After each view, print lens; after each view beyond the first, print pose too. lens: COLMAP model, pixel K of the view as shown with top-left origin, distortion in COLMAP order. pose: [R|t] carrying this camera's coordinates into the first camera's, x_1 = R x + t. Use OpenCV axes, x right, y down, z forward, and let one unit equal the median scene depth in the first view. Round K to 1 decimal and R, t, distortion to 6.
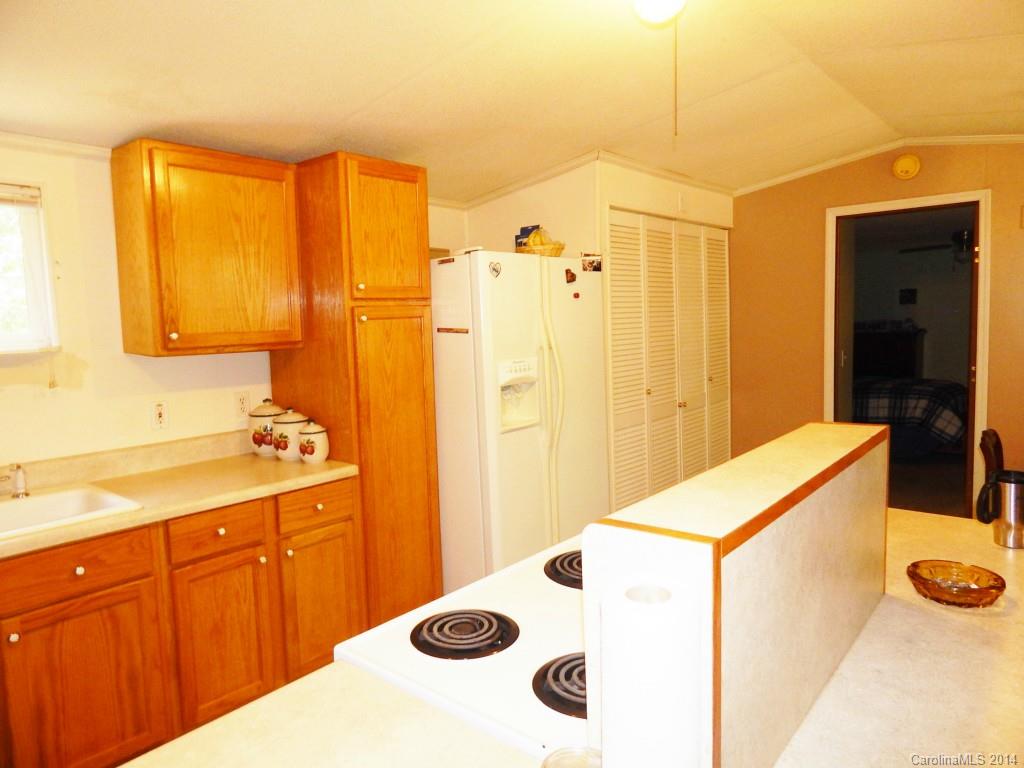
lens RADIAL K [[667.5, 0, 521.1], [0, 667.5, 377.4], [0, 0, 1]] dist [-0.006391, -0.000993]
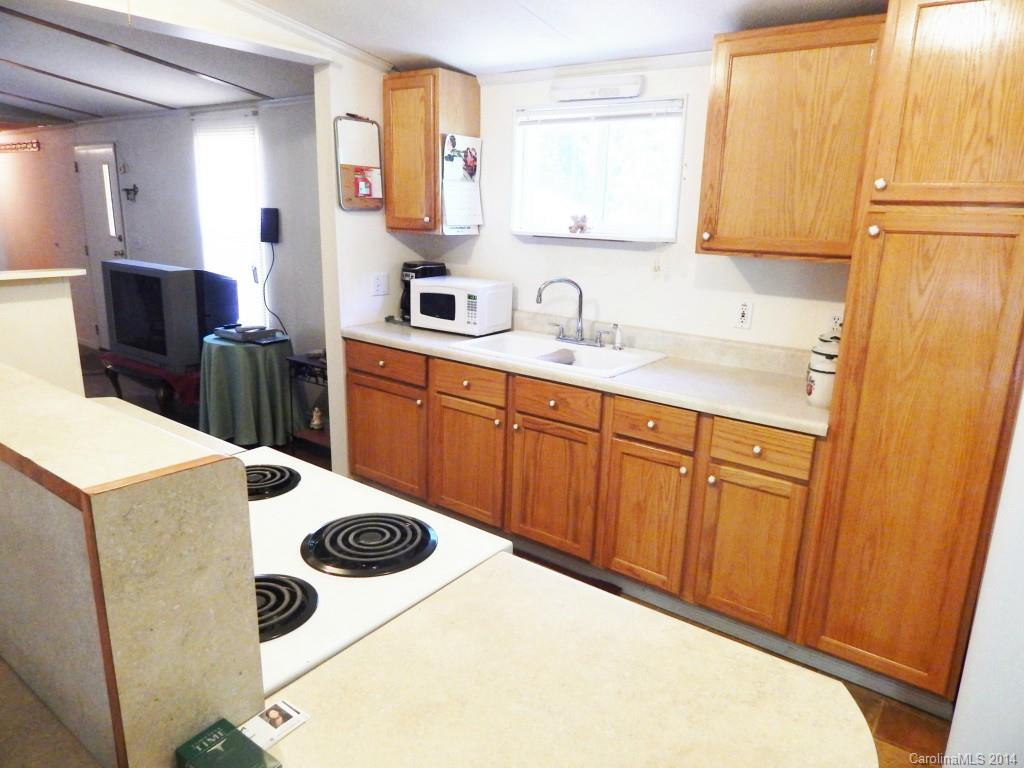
lens RADIAL K [[667.5, 0, 520.4], [0, 667.5, 384.7], [0, 0, 1]] dist [-0.006391, -0.000993]
pose [[0.071870, 0.276624, -0.958287, 0.486997], [-0.127376, 0.955450, 0.266253, -0.077059], [0.989247, 0.102927, 0.103904, 0.613279]]
